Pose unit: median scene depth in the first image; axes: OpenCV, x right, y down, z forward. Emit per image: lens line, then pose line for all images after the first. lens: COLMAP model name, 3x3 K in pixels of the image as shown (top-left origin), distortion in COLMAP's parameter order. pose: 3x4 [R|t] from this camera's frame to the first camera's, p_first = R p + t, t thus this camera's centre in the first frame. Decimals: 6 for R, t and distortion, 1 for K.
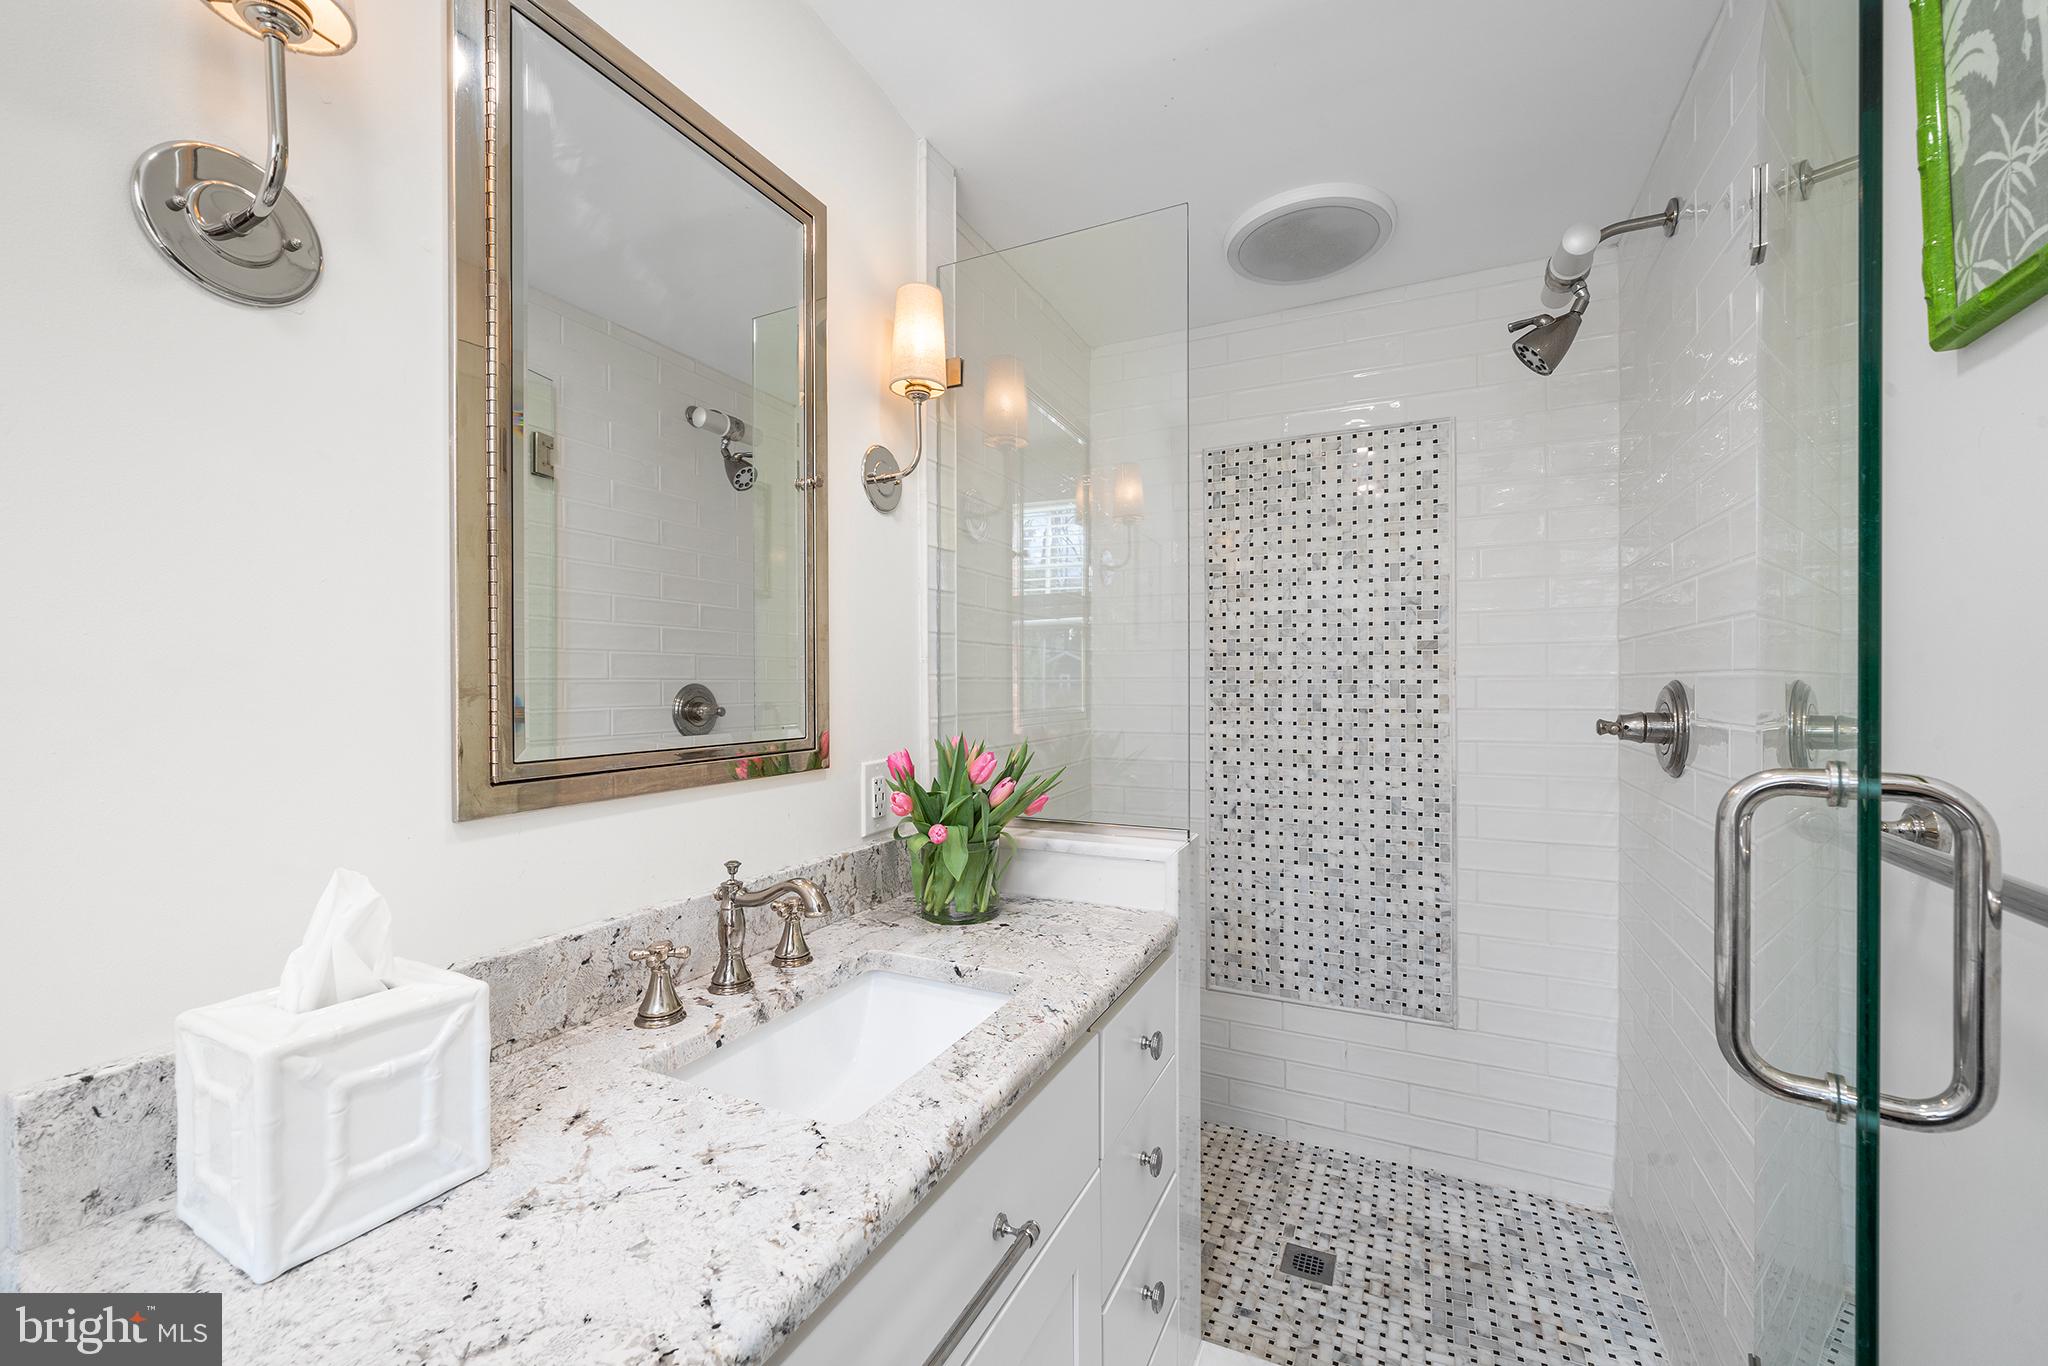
lens RADIAL K [[802.6, 0, 1020.0], [0, 802.6, 689.8], [0, 0, 1]] dist [-0.002908, -0.000219]
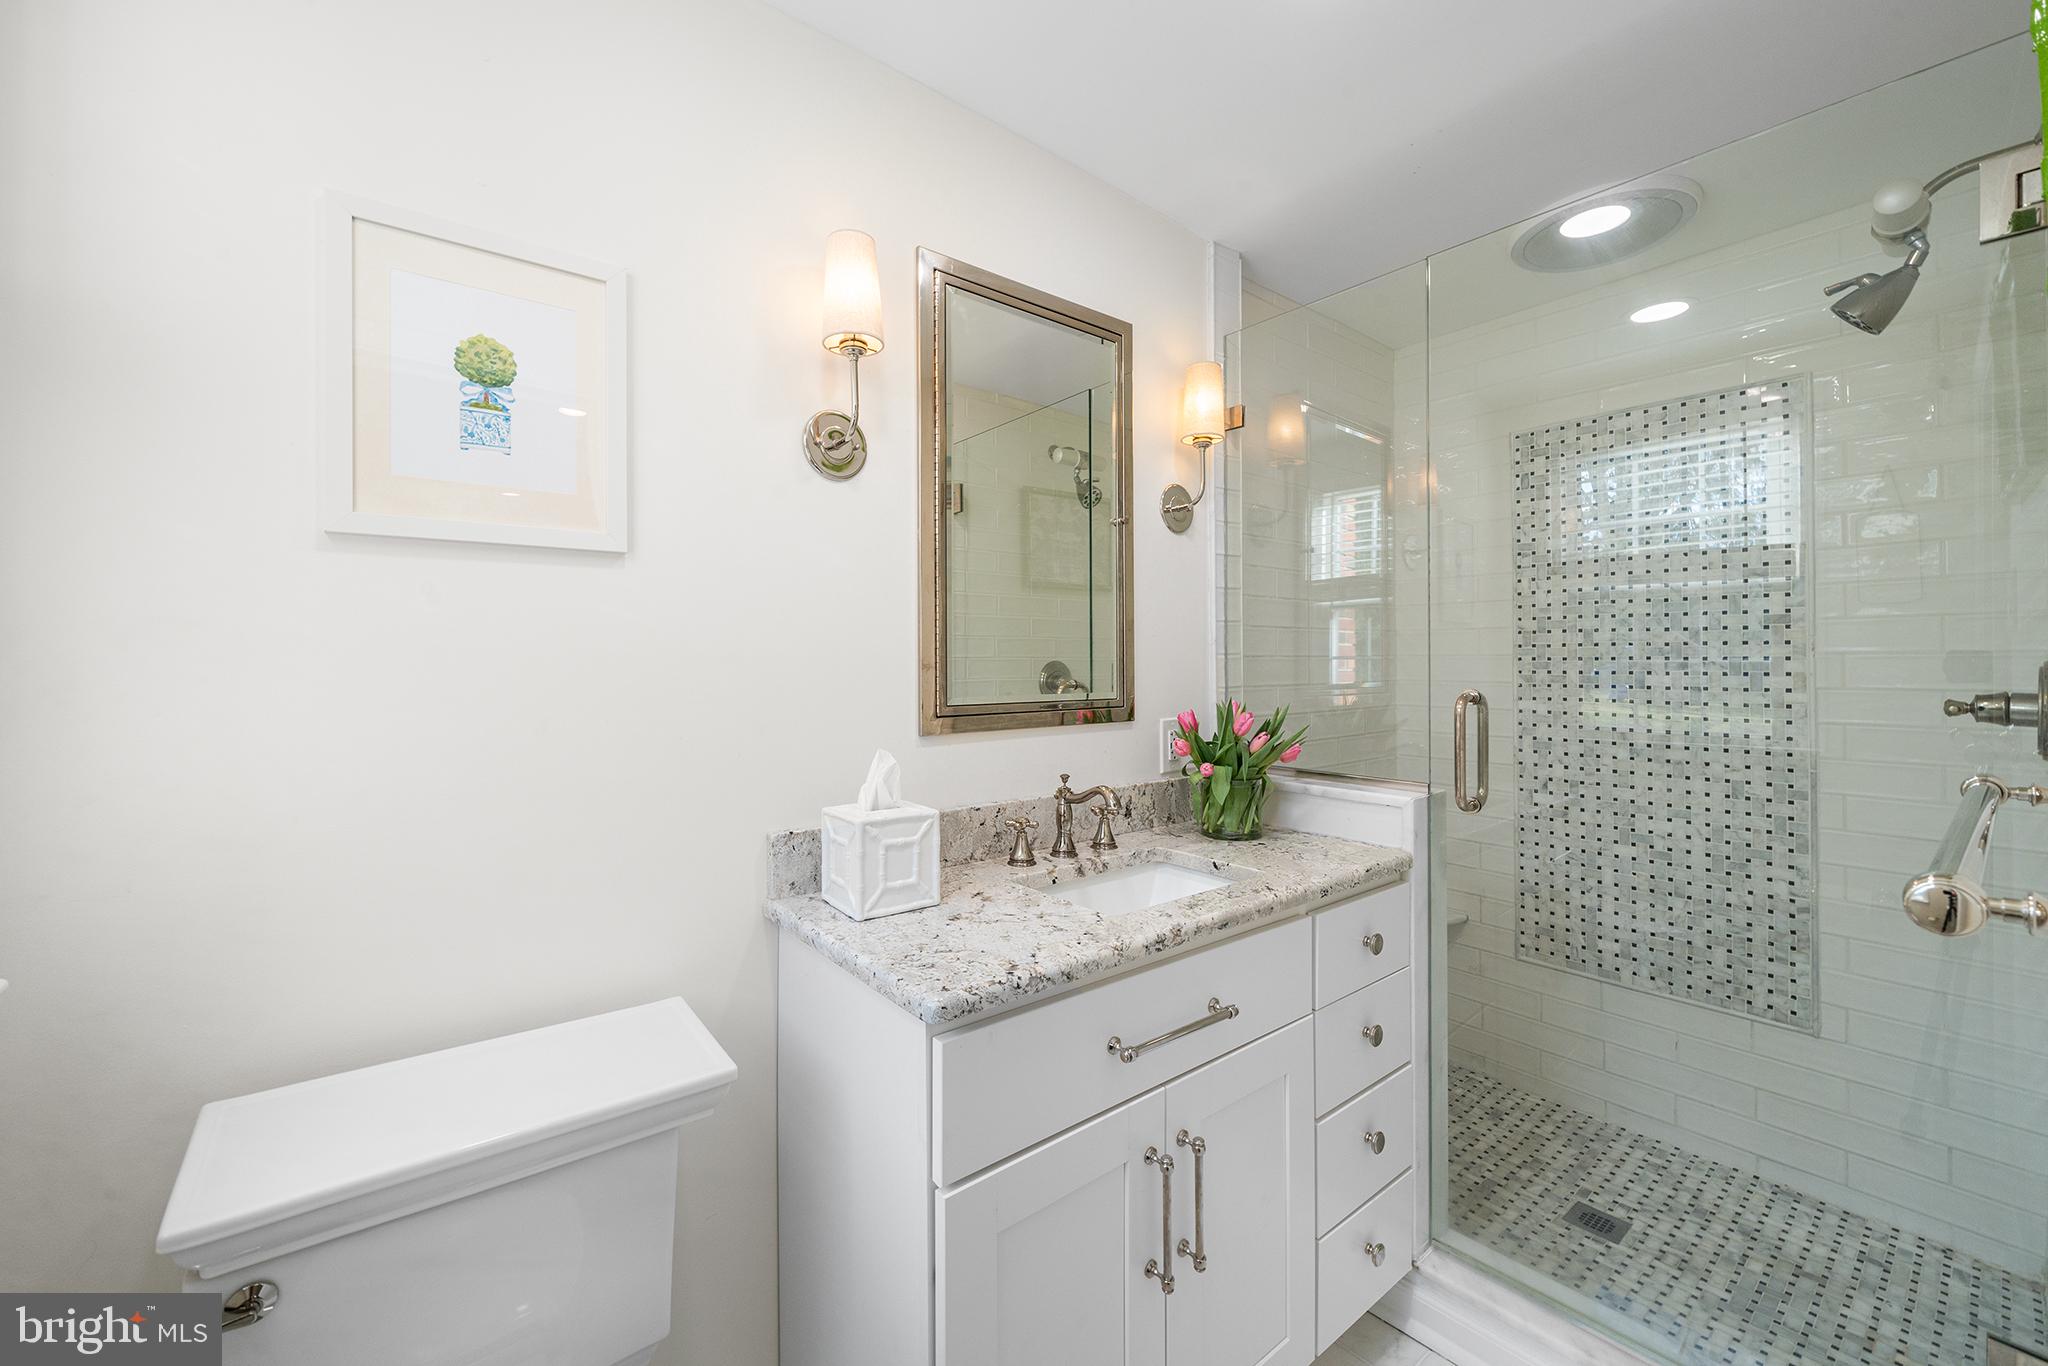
lens RADIAL K [[773.8, 0, 1027.1], [0, 773.8, 682.6], [0, 0, 1]] dist [-0.001619, -0.000292]
pose [[0.906169, 0.011393, -0.422762, 0.135861], [-0.002586, 0.999768, 0.021401, 0.001532], [0.422907, -0.018299, 0.905988, -0.254879]]
